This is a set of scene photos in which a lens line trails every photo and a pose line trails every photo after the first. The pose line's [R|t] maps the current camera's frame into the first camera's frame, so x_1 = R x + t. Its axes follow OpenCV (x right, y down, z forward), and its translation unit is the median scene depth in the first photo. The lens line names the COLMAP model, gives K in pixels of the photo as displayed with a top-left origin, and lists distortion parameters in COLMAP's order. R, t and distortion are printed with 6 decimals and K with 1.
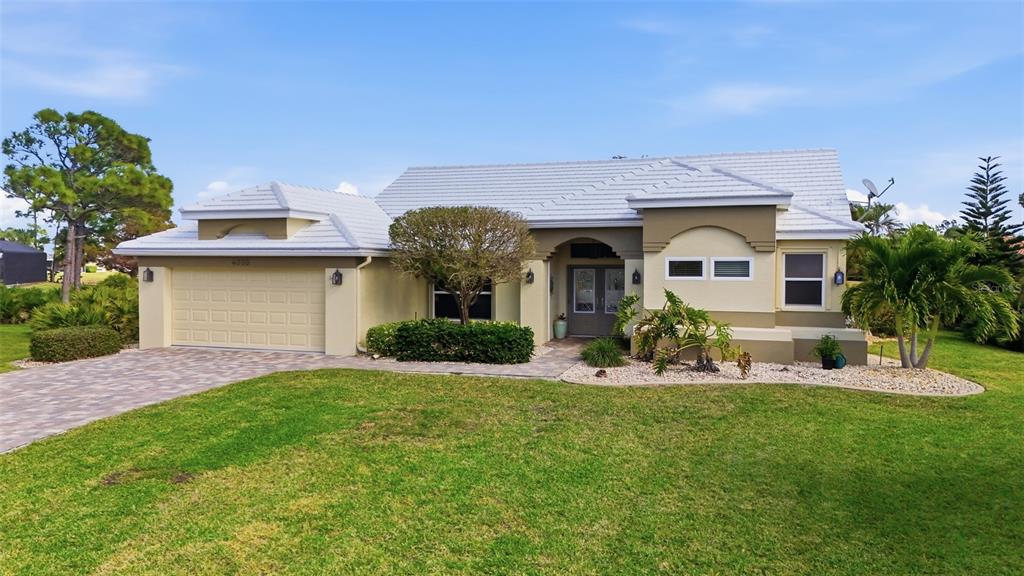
lens RADIAL K [[719.1, 0, 513.2], [0, 719.1, 286.1], [0, 0, 1]] dist [0.040469, -0.003657]
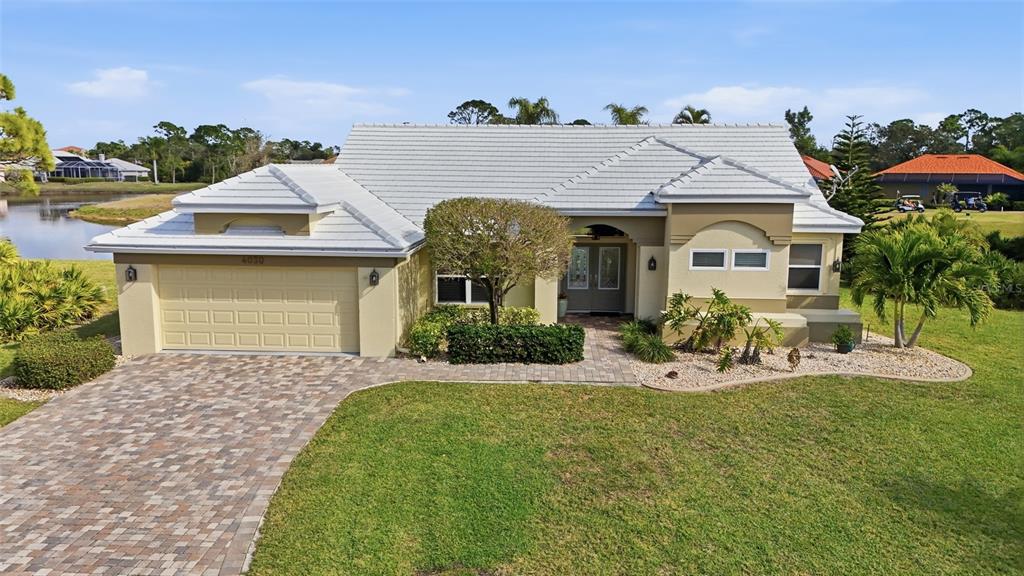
lens RADIAL K [[719.1, 0, 511.2], [0, 719.1, 290.2], [0, 0, 1]] dist [0.040469, -0.003657]
pose [[0.967489, -0.039991, 0.249731, -0.309416], [0.006607, 0.991079, 0.133112, -0.122135], [-0.252827, -0.127134, 0.959122, 0.040929]]
